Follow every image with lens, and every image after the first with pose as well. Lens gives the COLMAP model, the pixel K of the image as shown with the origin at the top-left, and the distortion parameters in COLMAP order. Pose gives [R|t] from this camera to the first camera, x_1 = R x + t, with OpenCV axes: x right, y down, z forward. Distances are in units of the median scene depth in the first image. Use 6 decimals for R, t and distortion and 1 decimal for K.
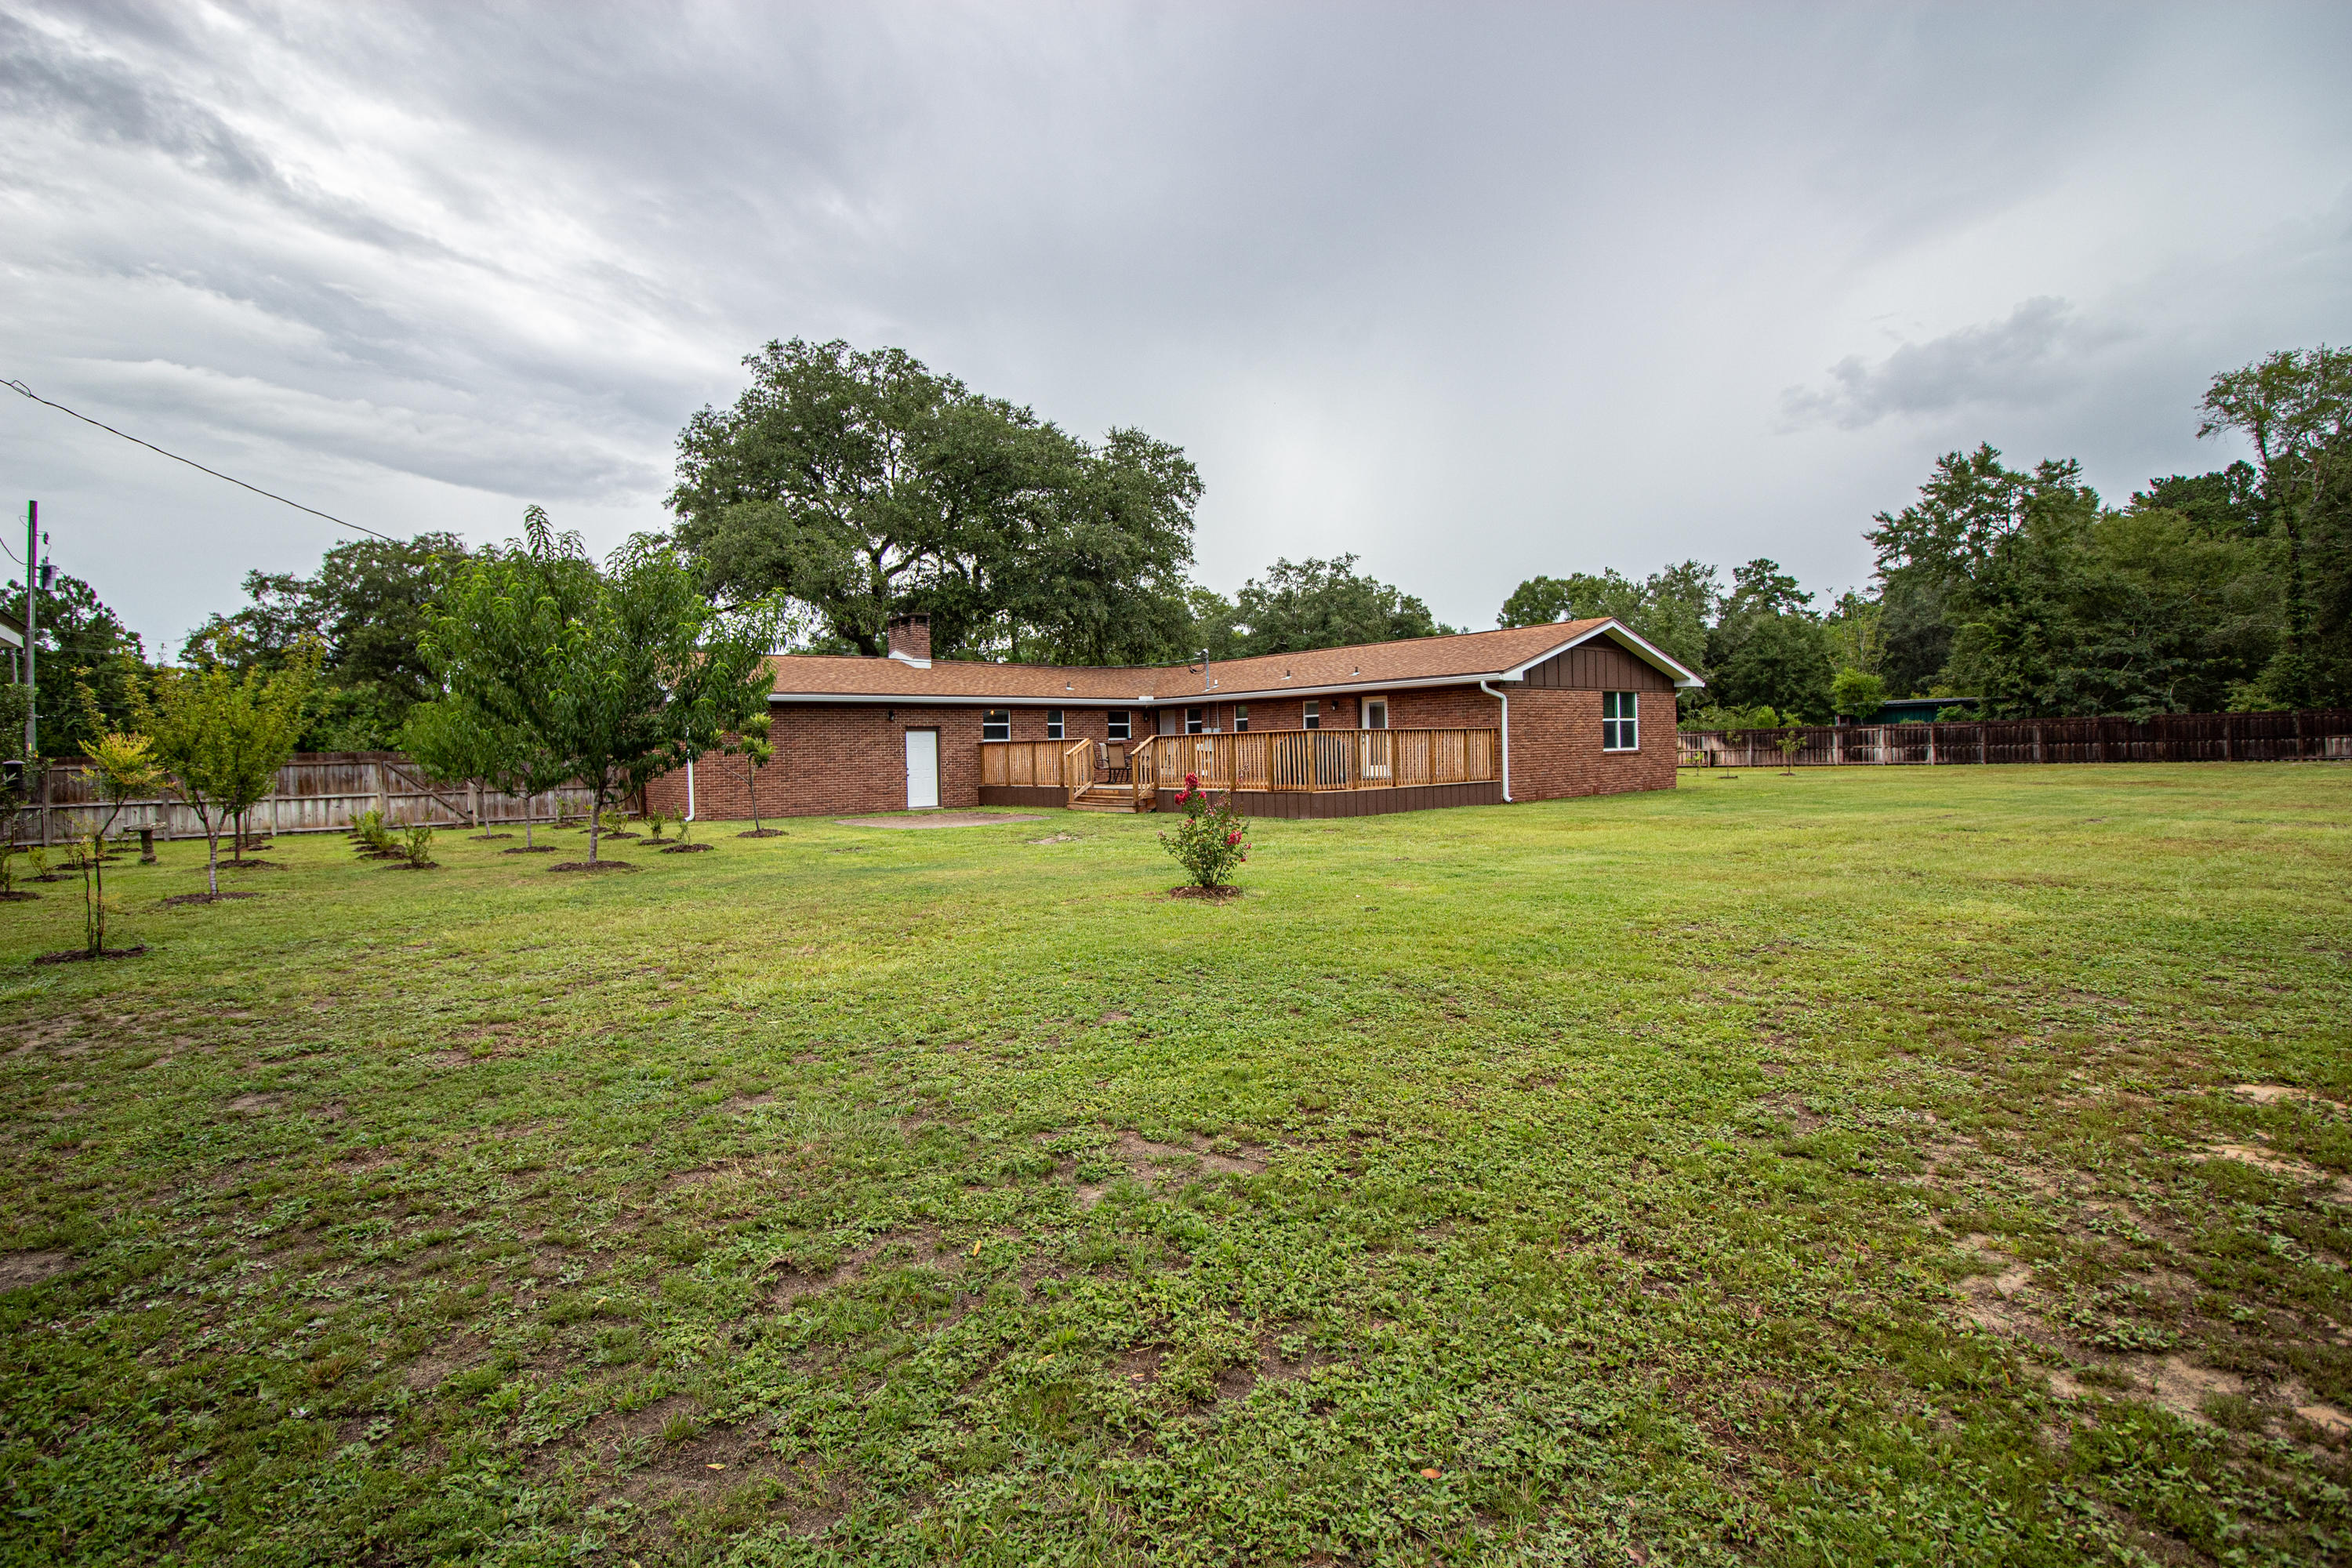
lens RADIAL K [[1090.6, 0, 1161.0], [0, 1090.6, 760.2], [0, 0, 1]] dist [-0.000330, -0.012181]
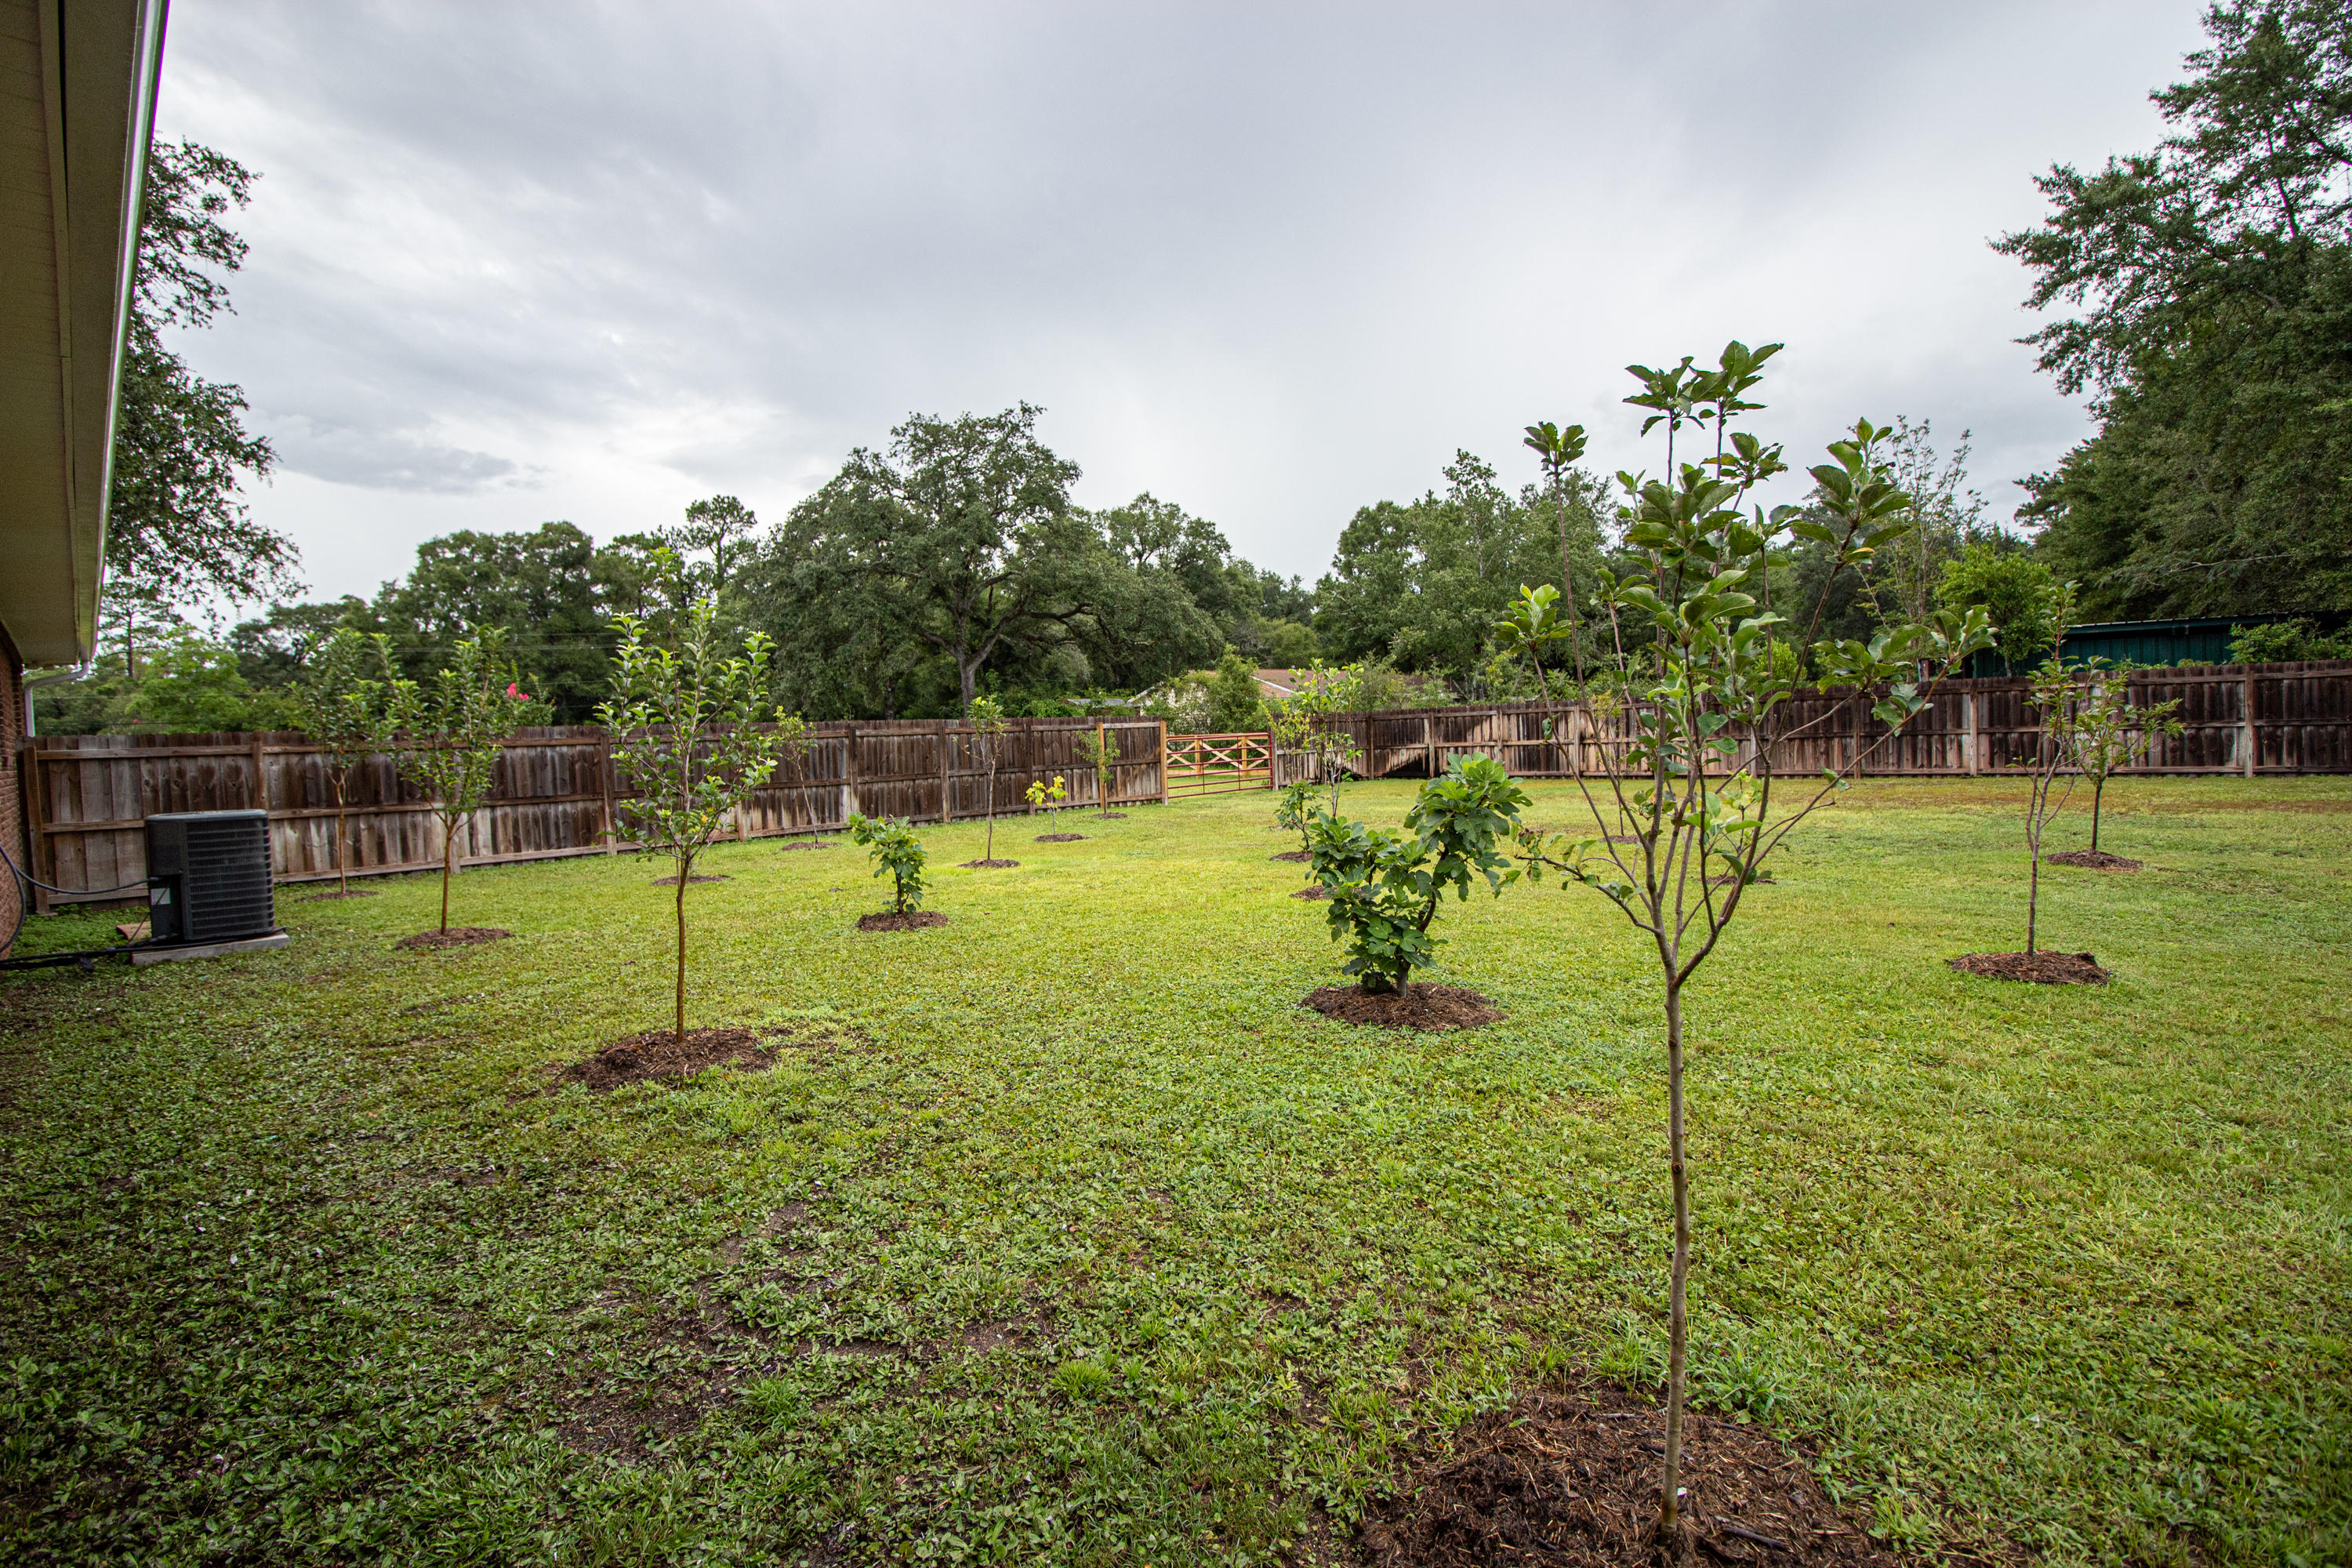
lens RADIAL K [[1091.3, 0, 1174.0], [0, 1091.3, 762.6], [0, 0, 1]] dist [0.001992, -0.011828]
pose [[0.993771, -0.018453, 0.109900, 0.315969], [0.016438, 0.999680, 0.019216, -0.014620], [-0.110219, -0.017290, 0.993757, 0.709153]]
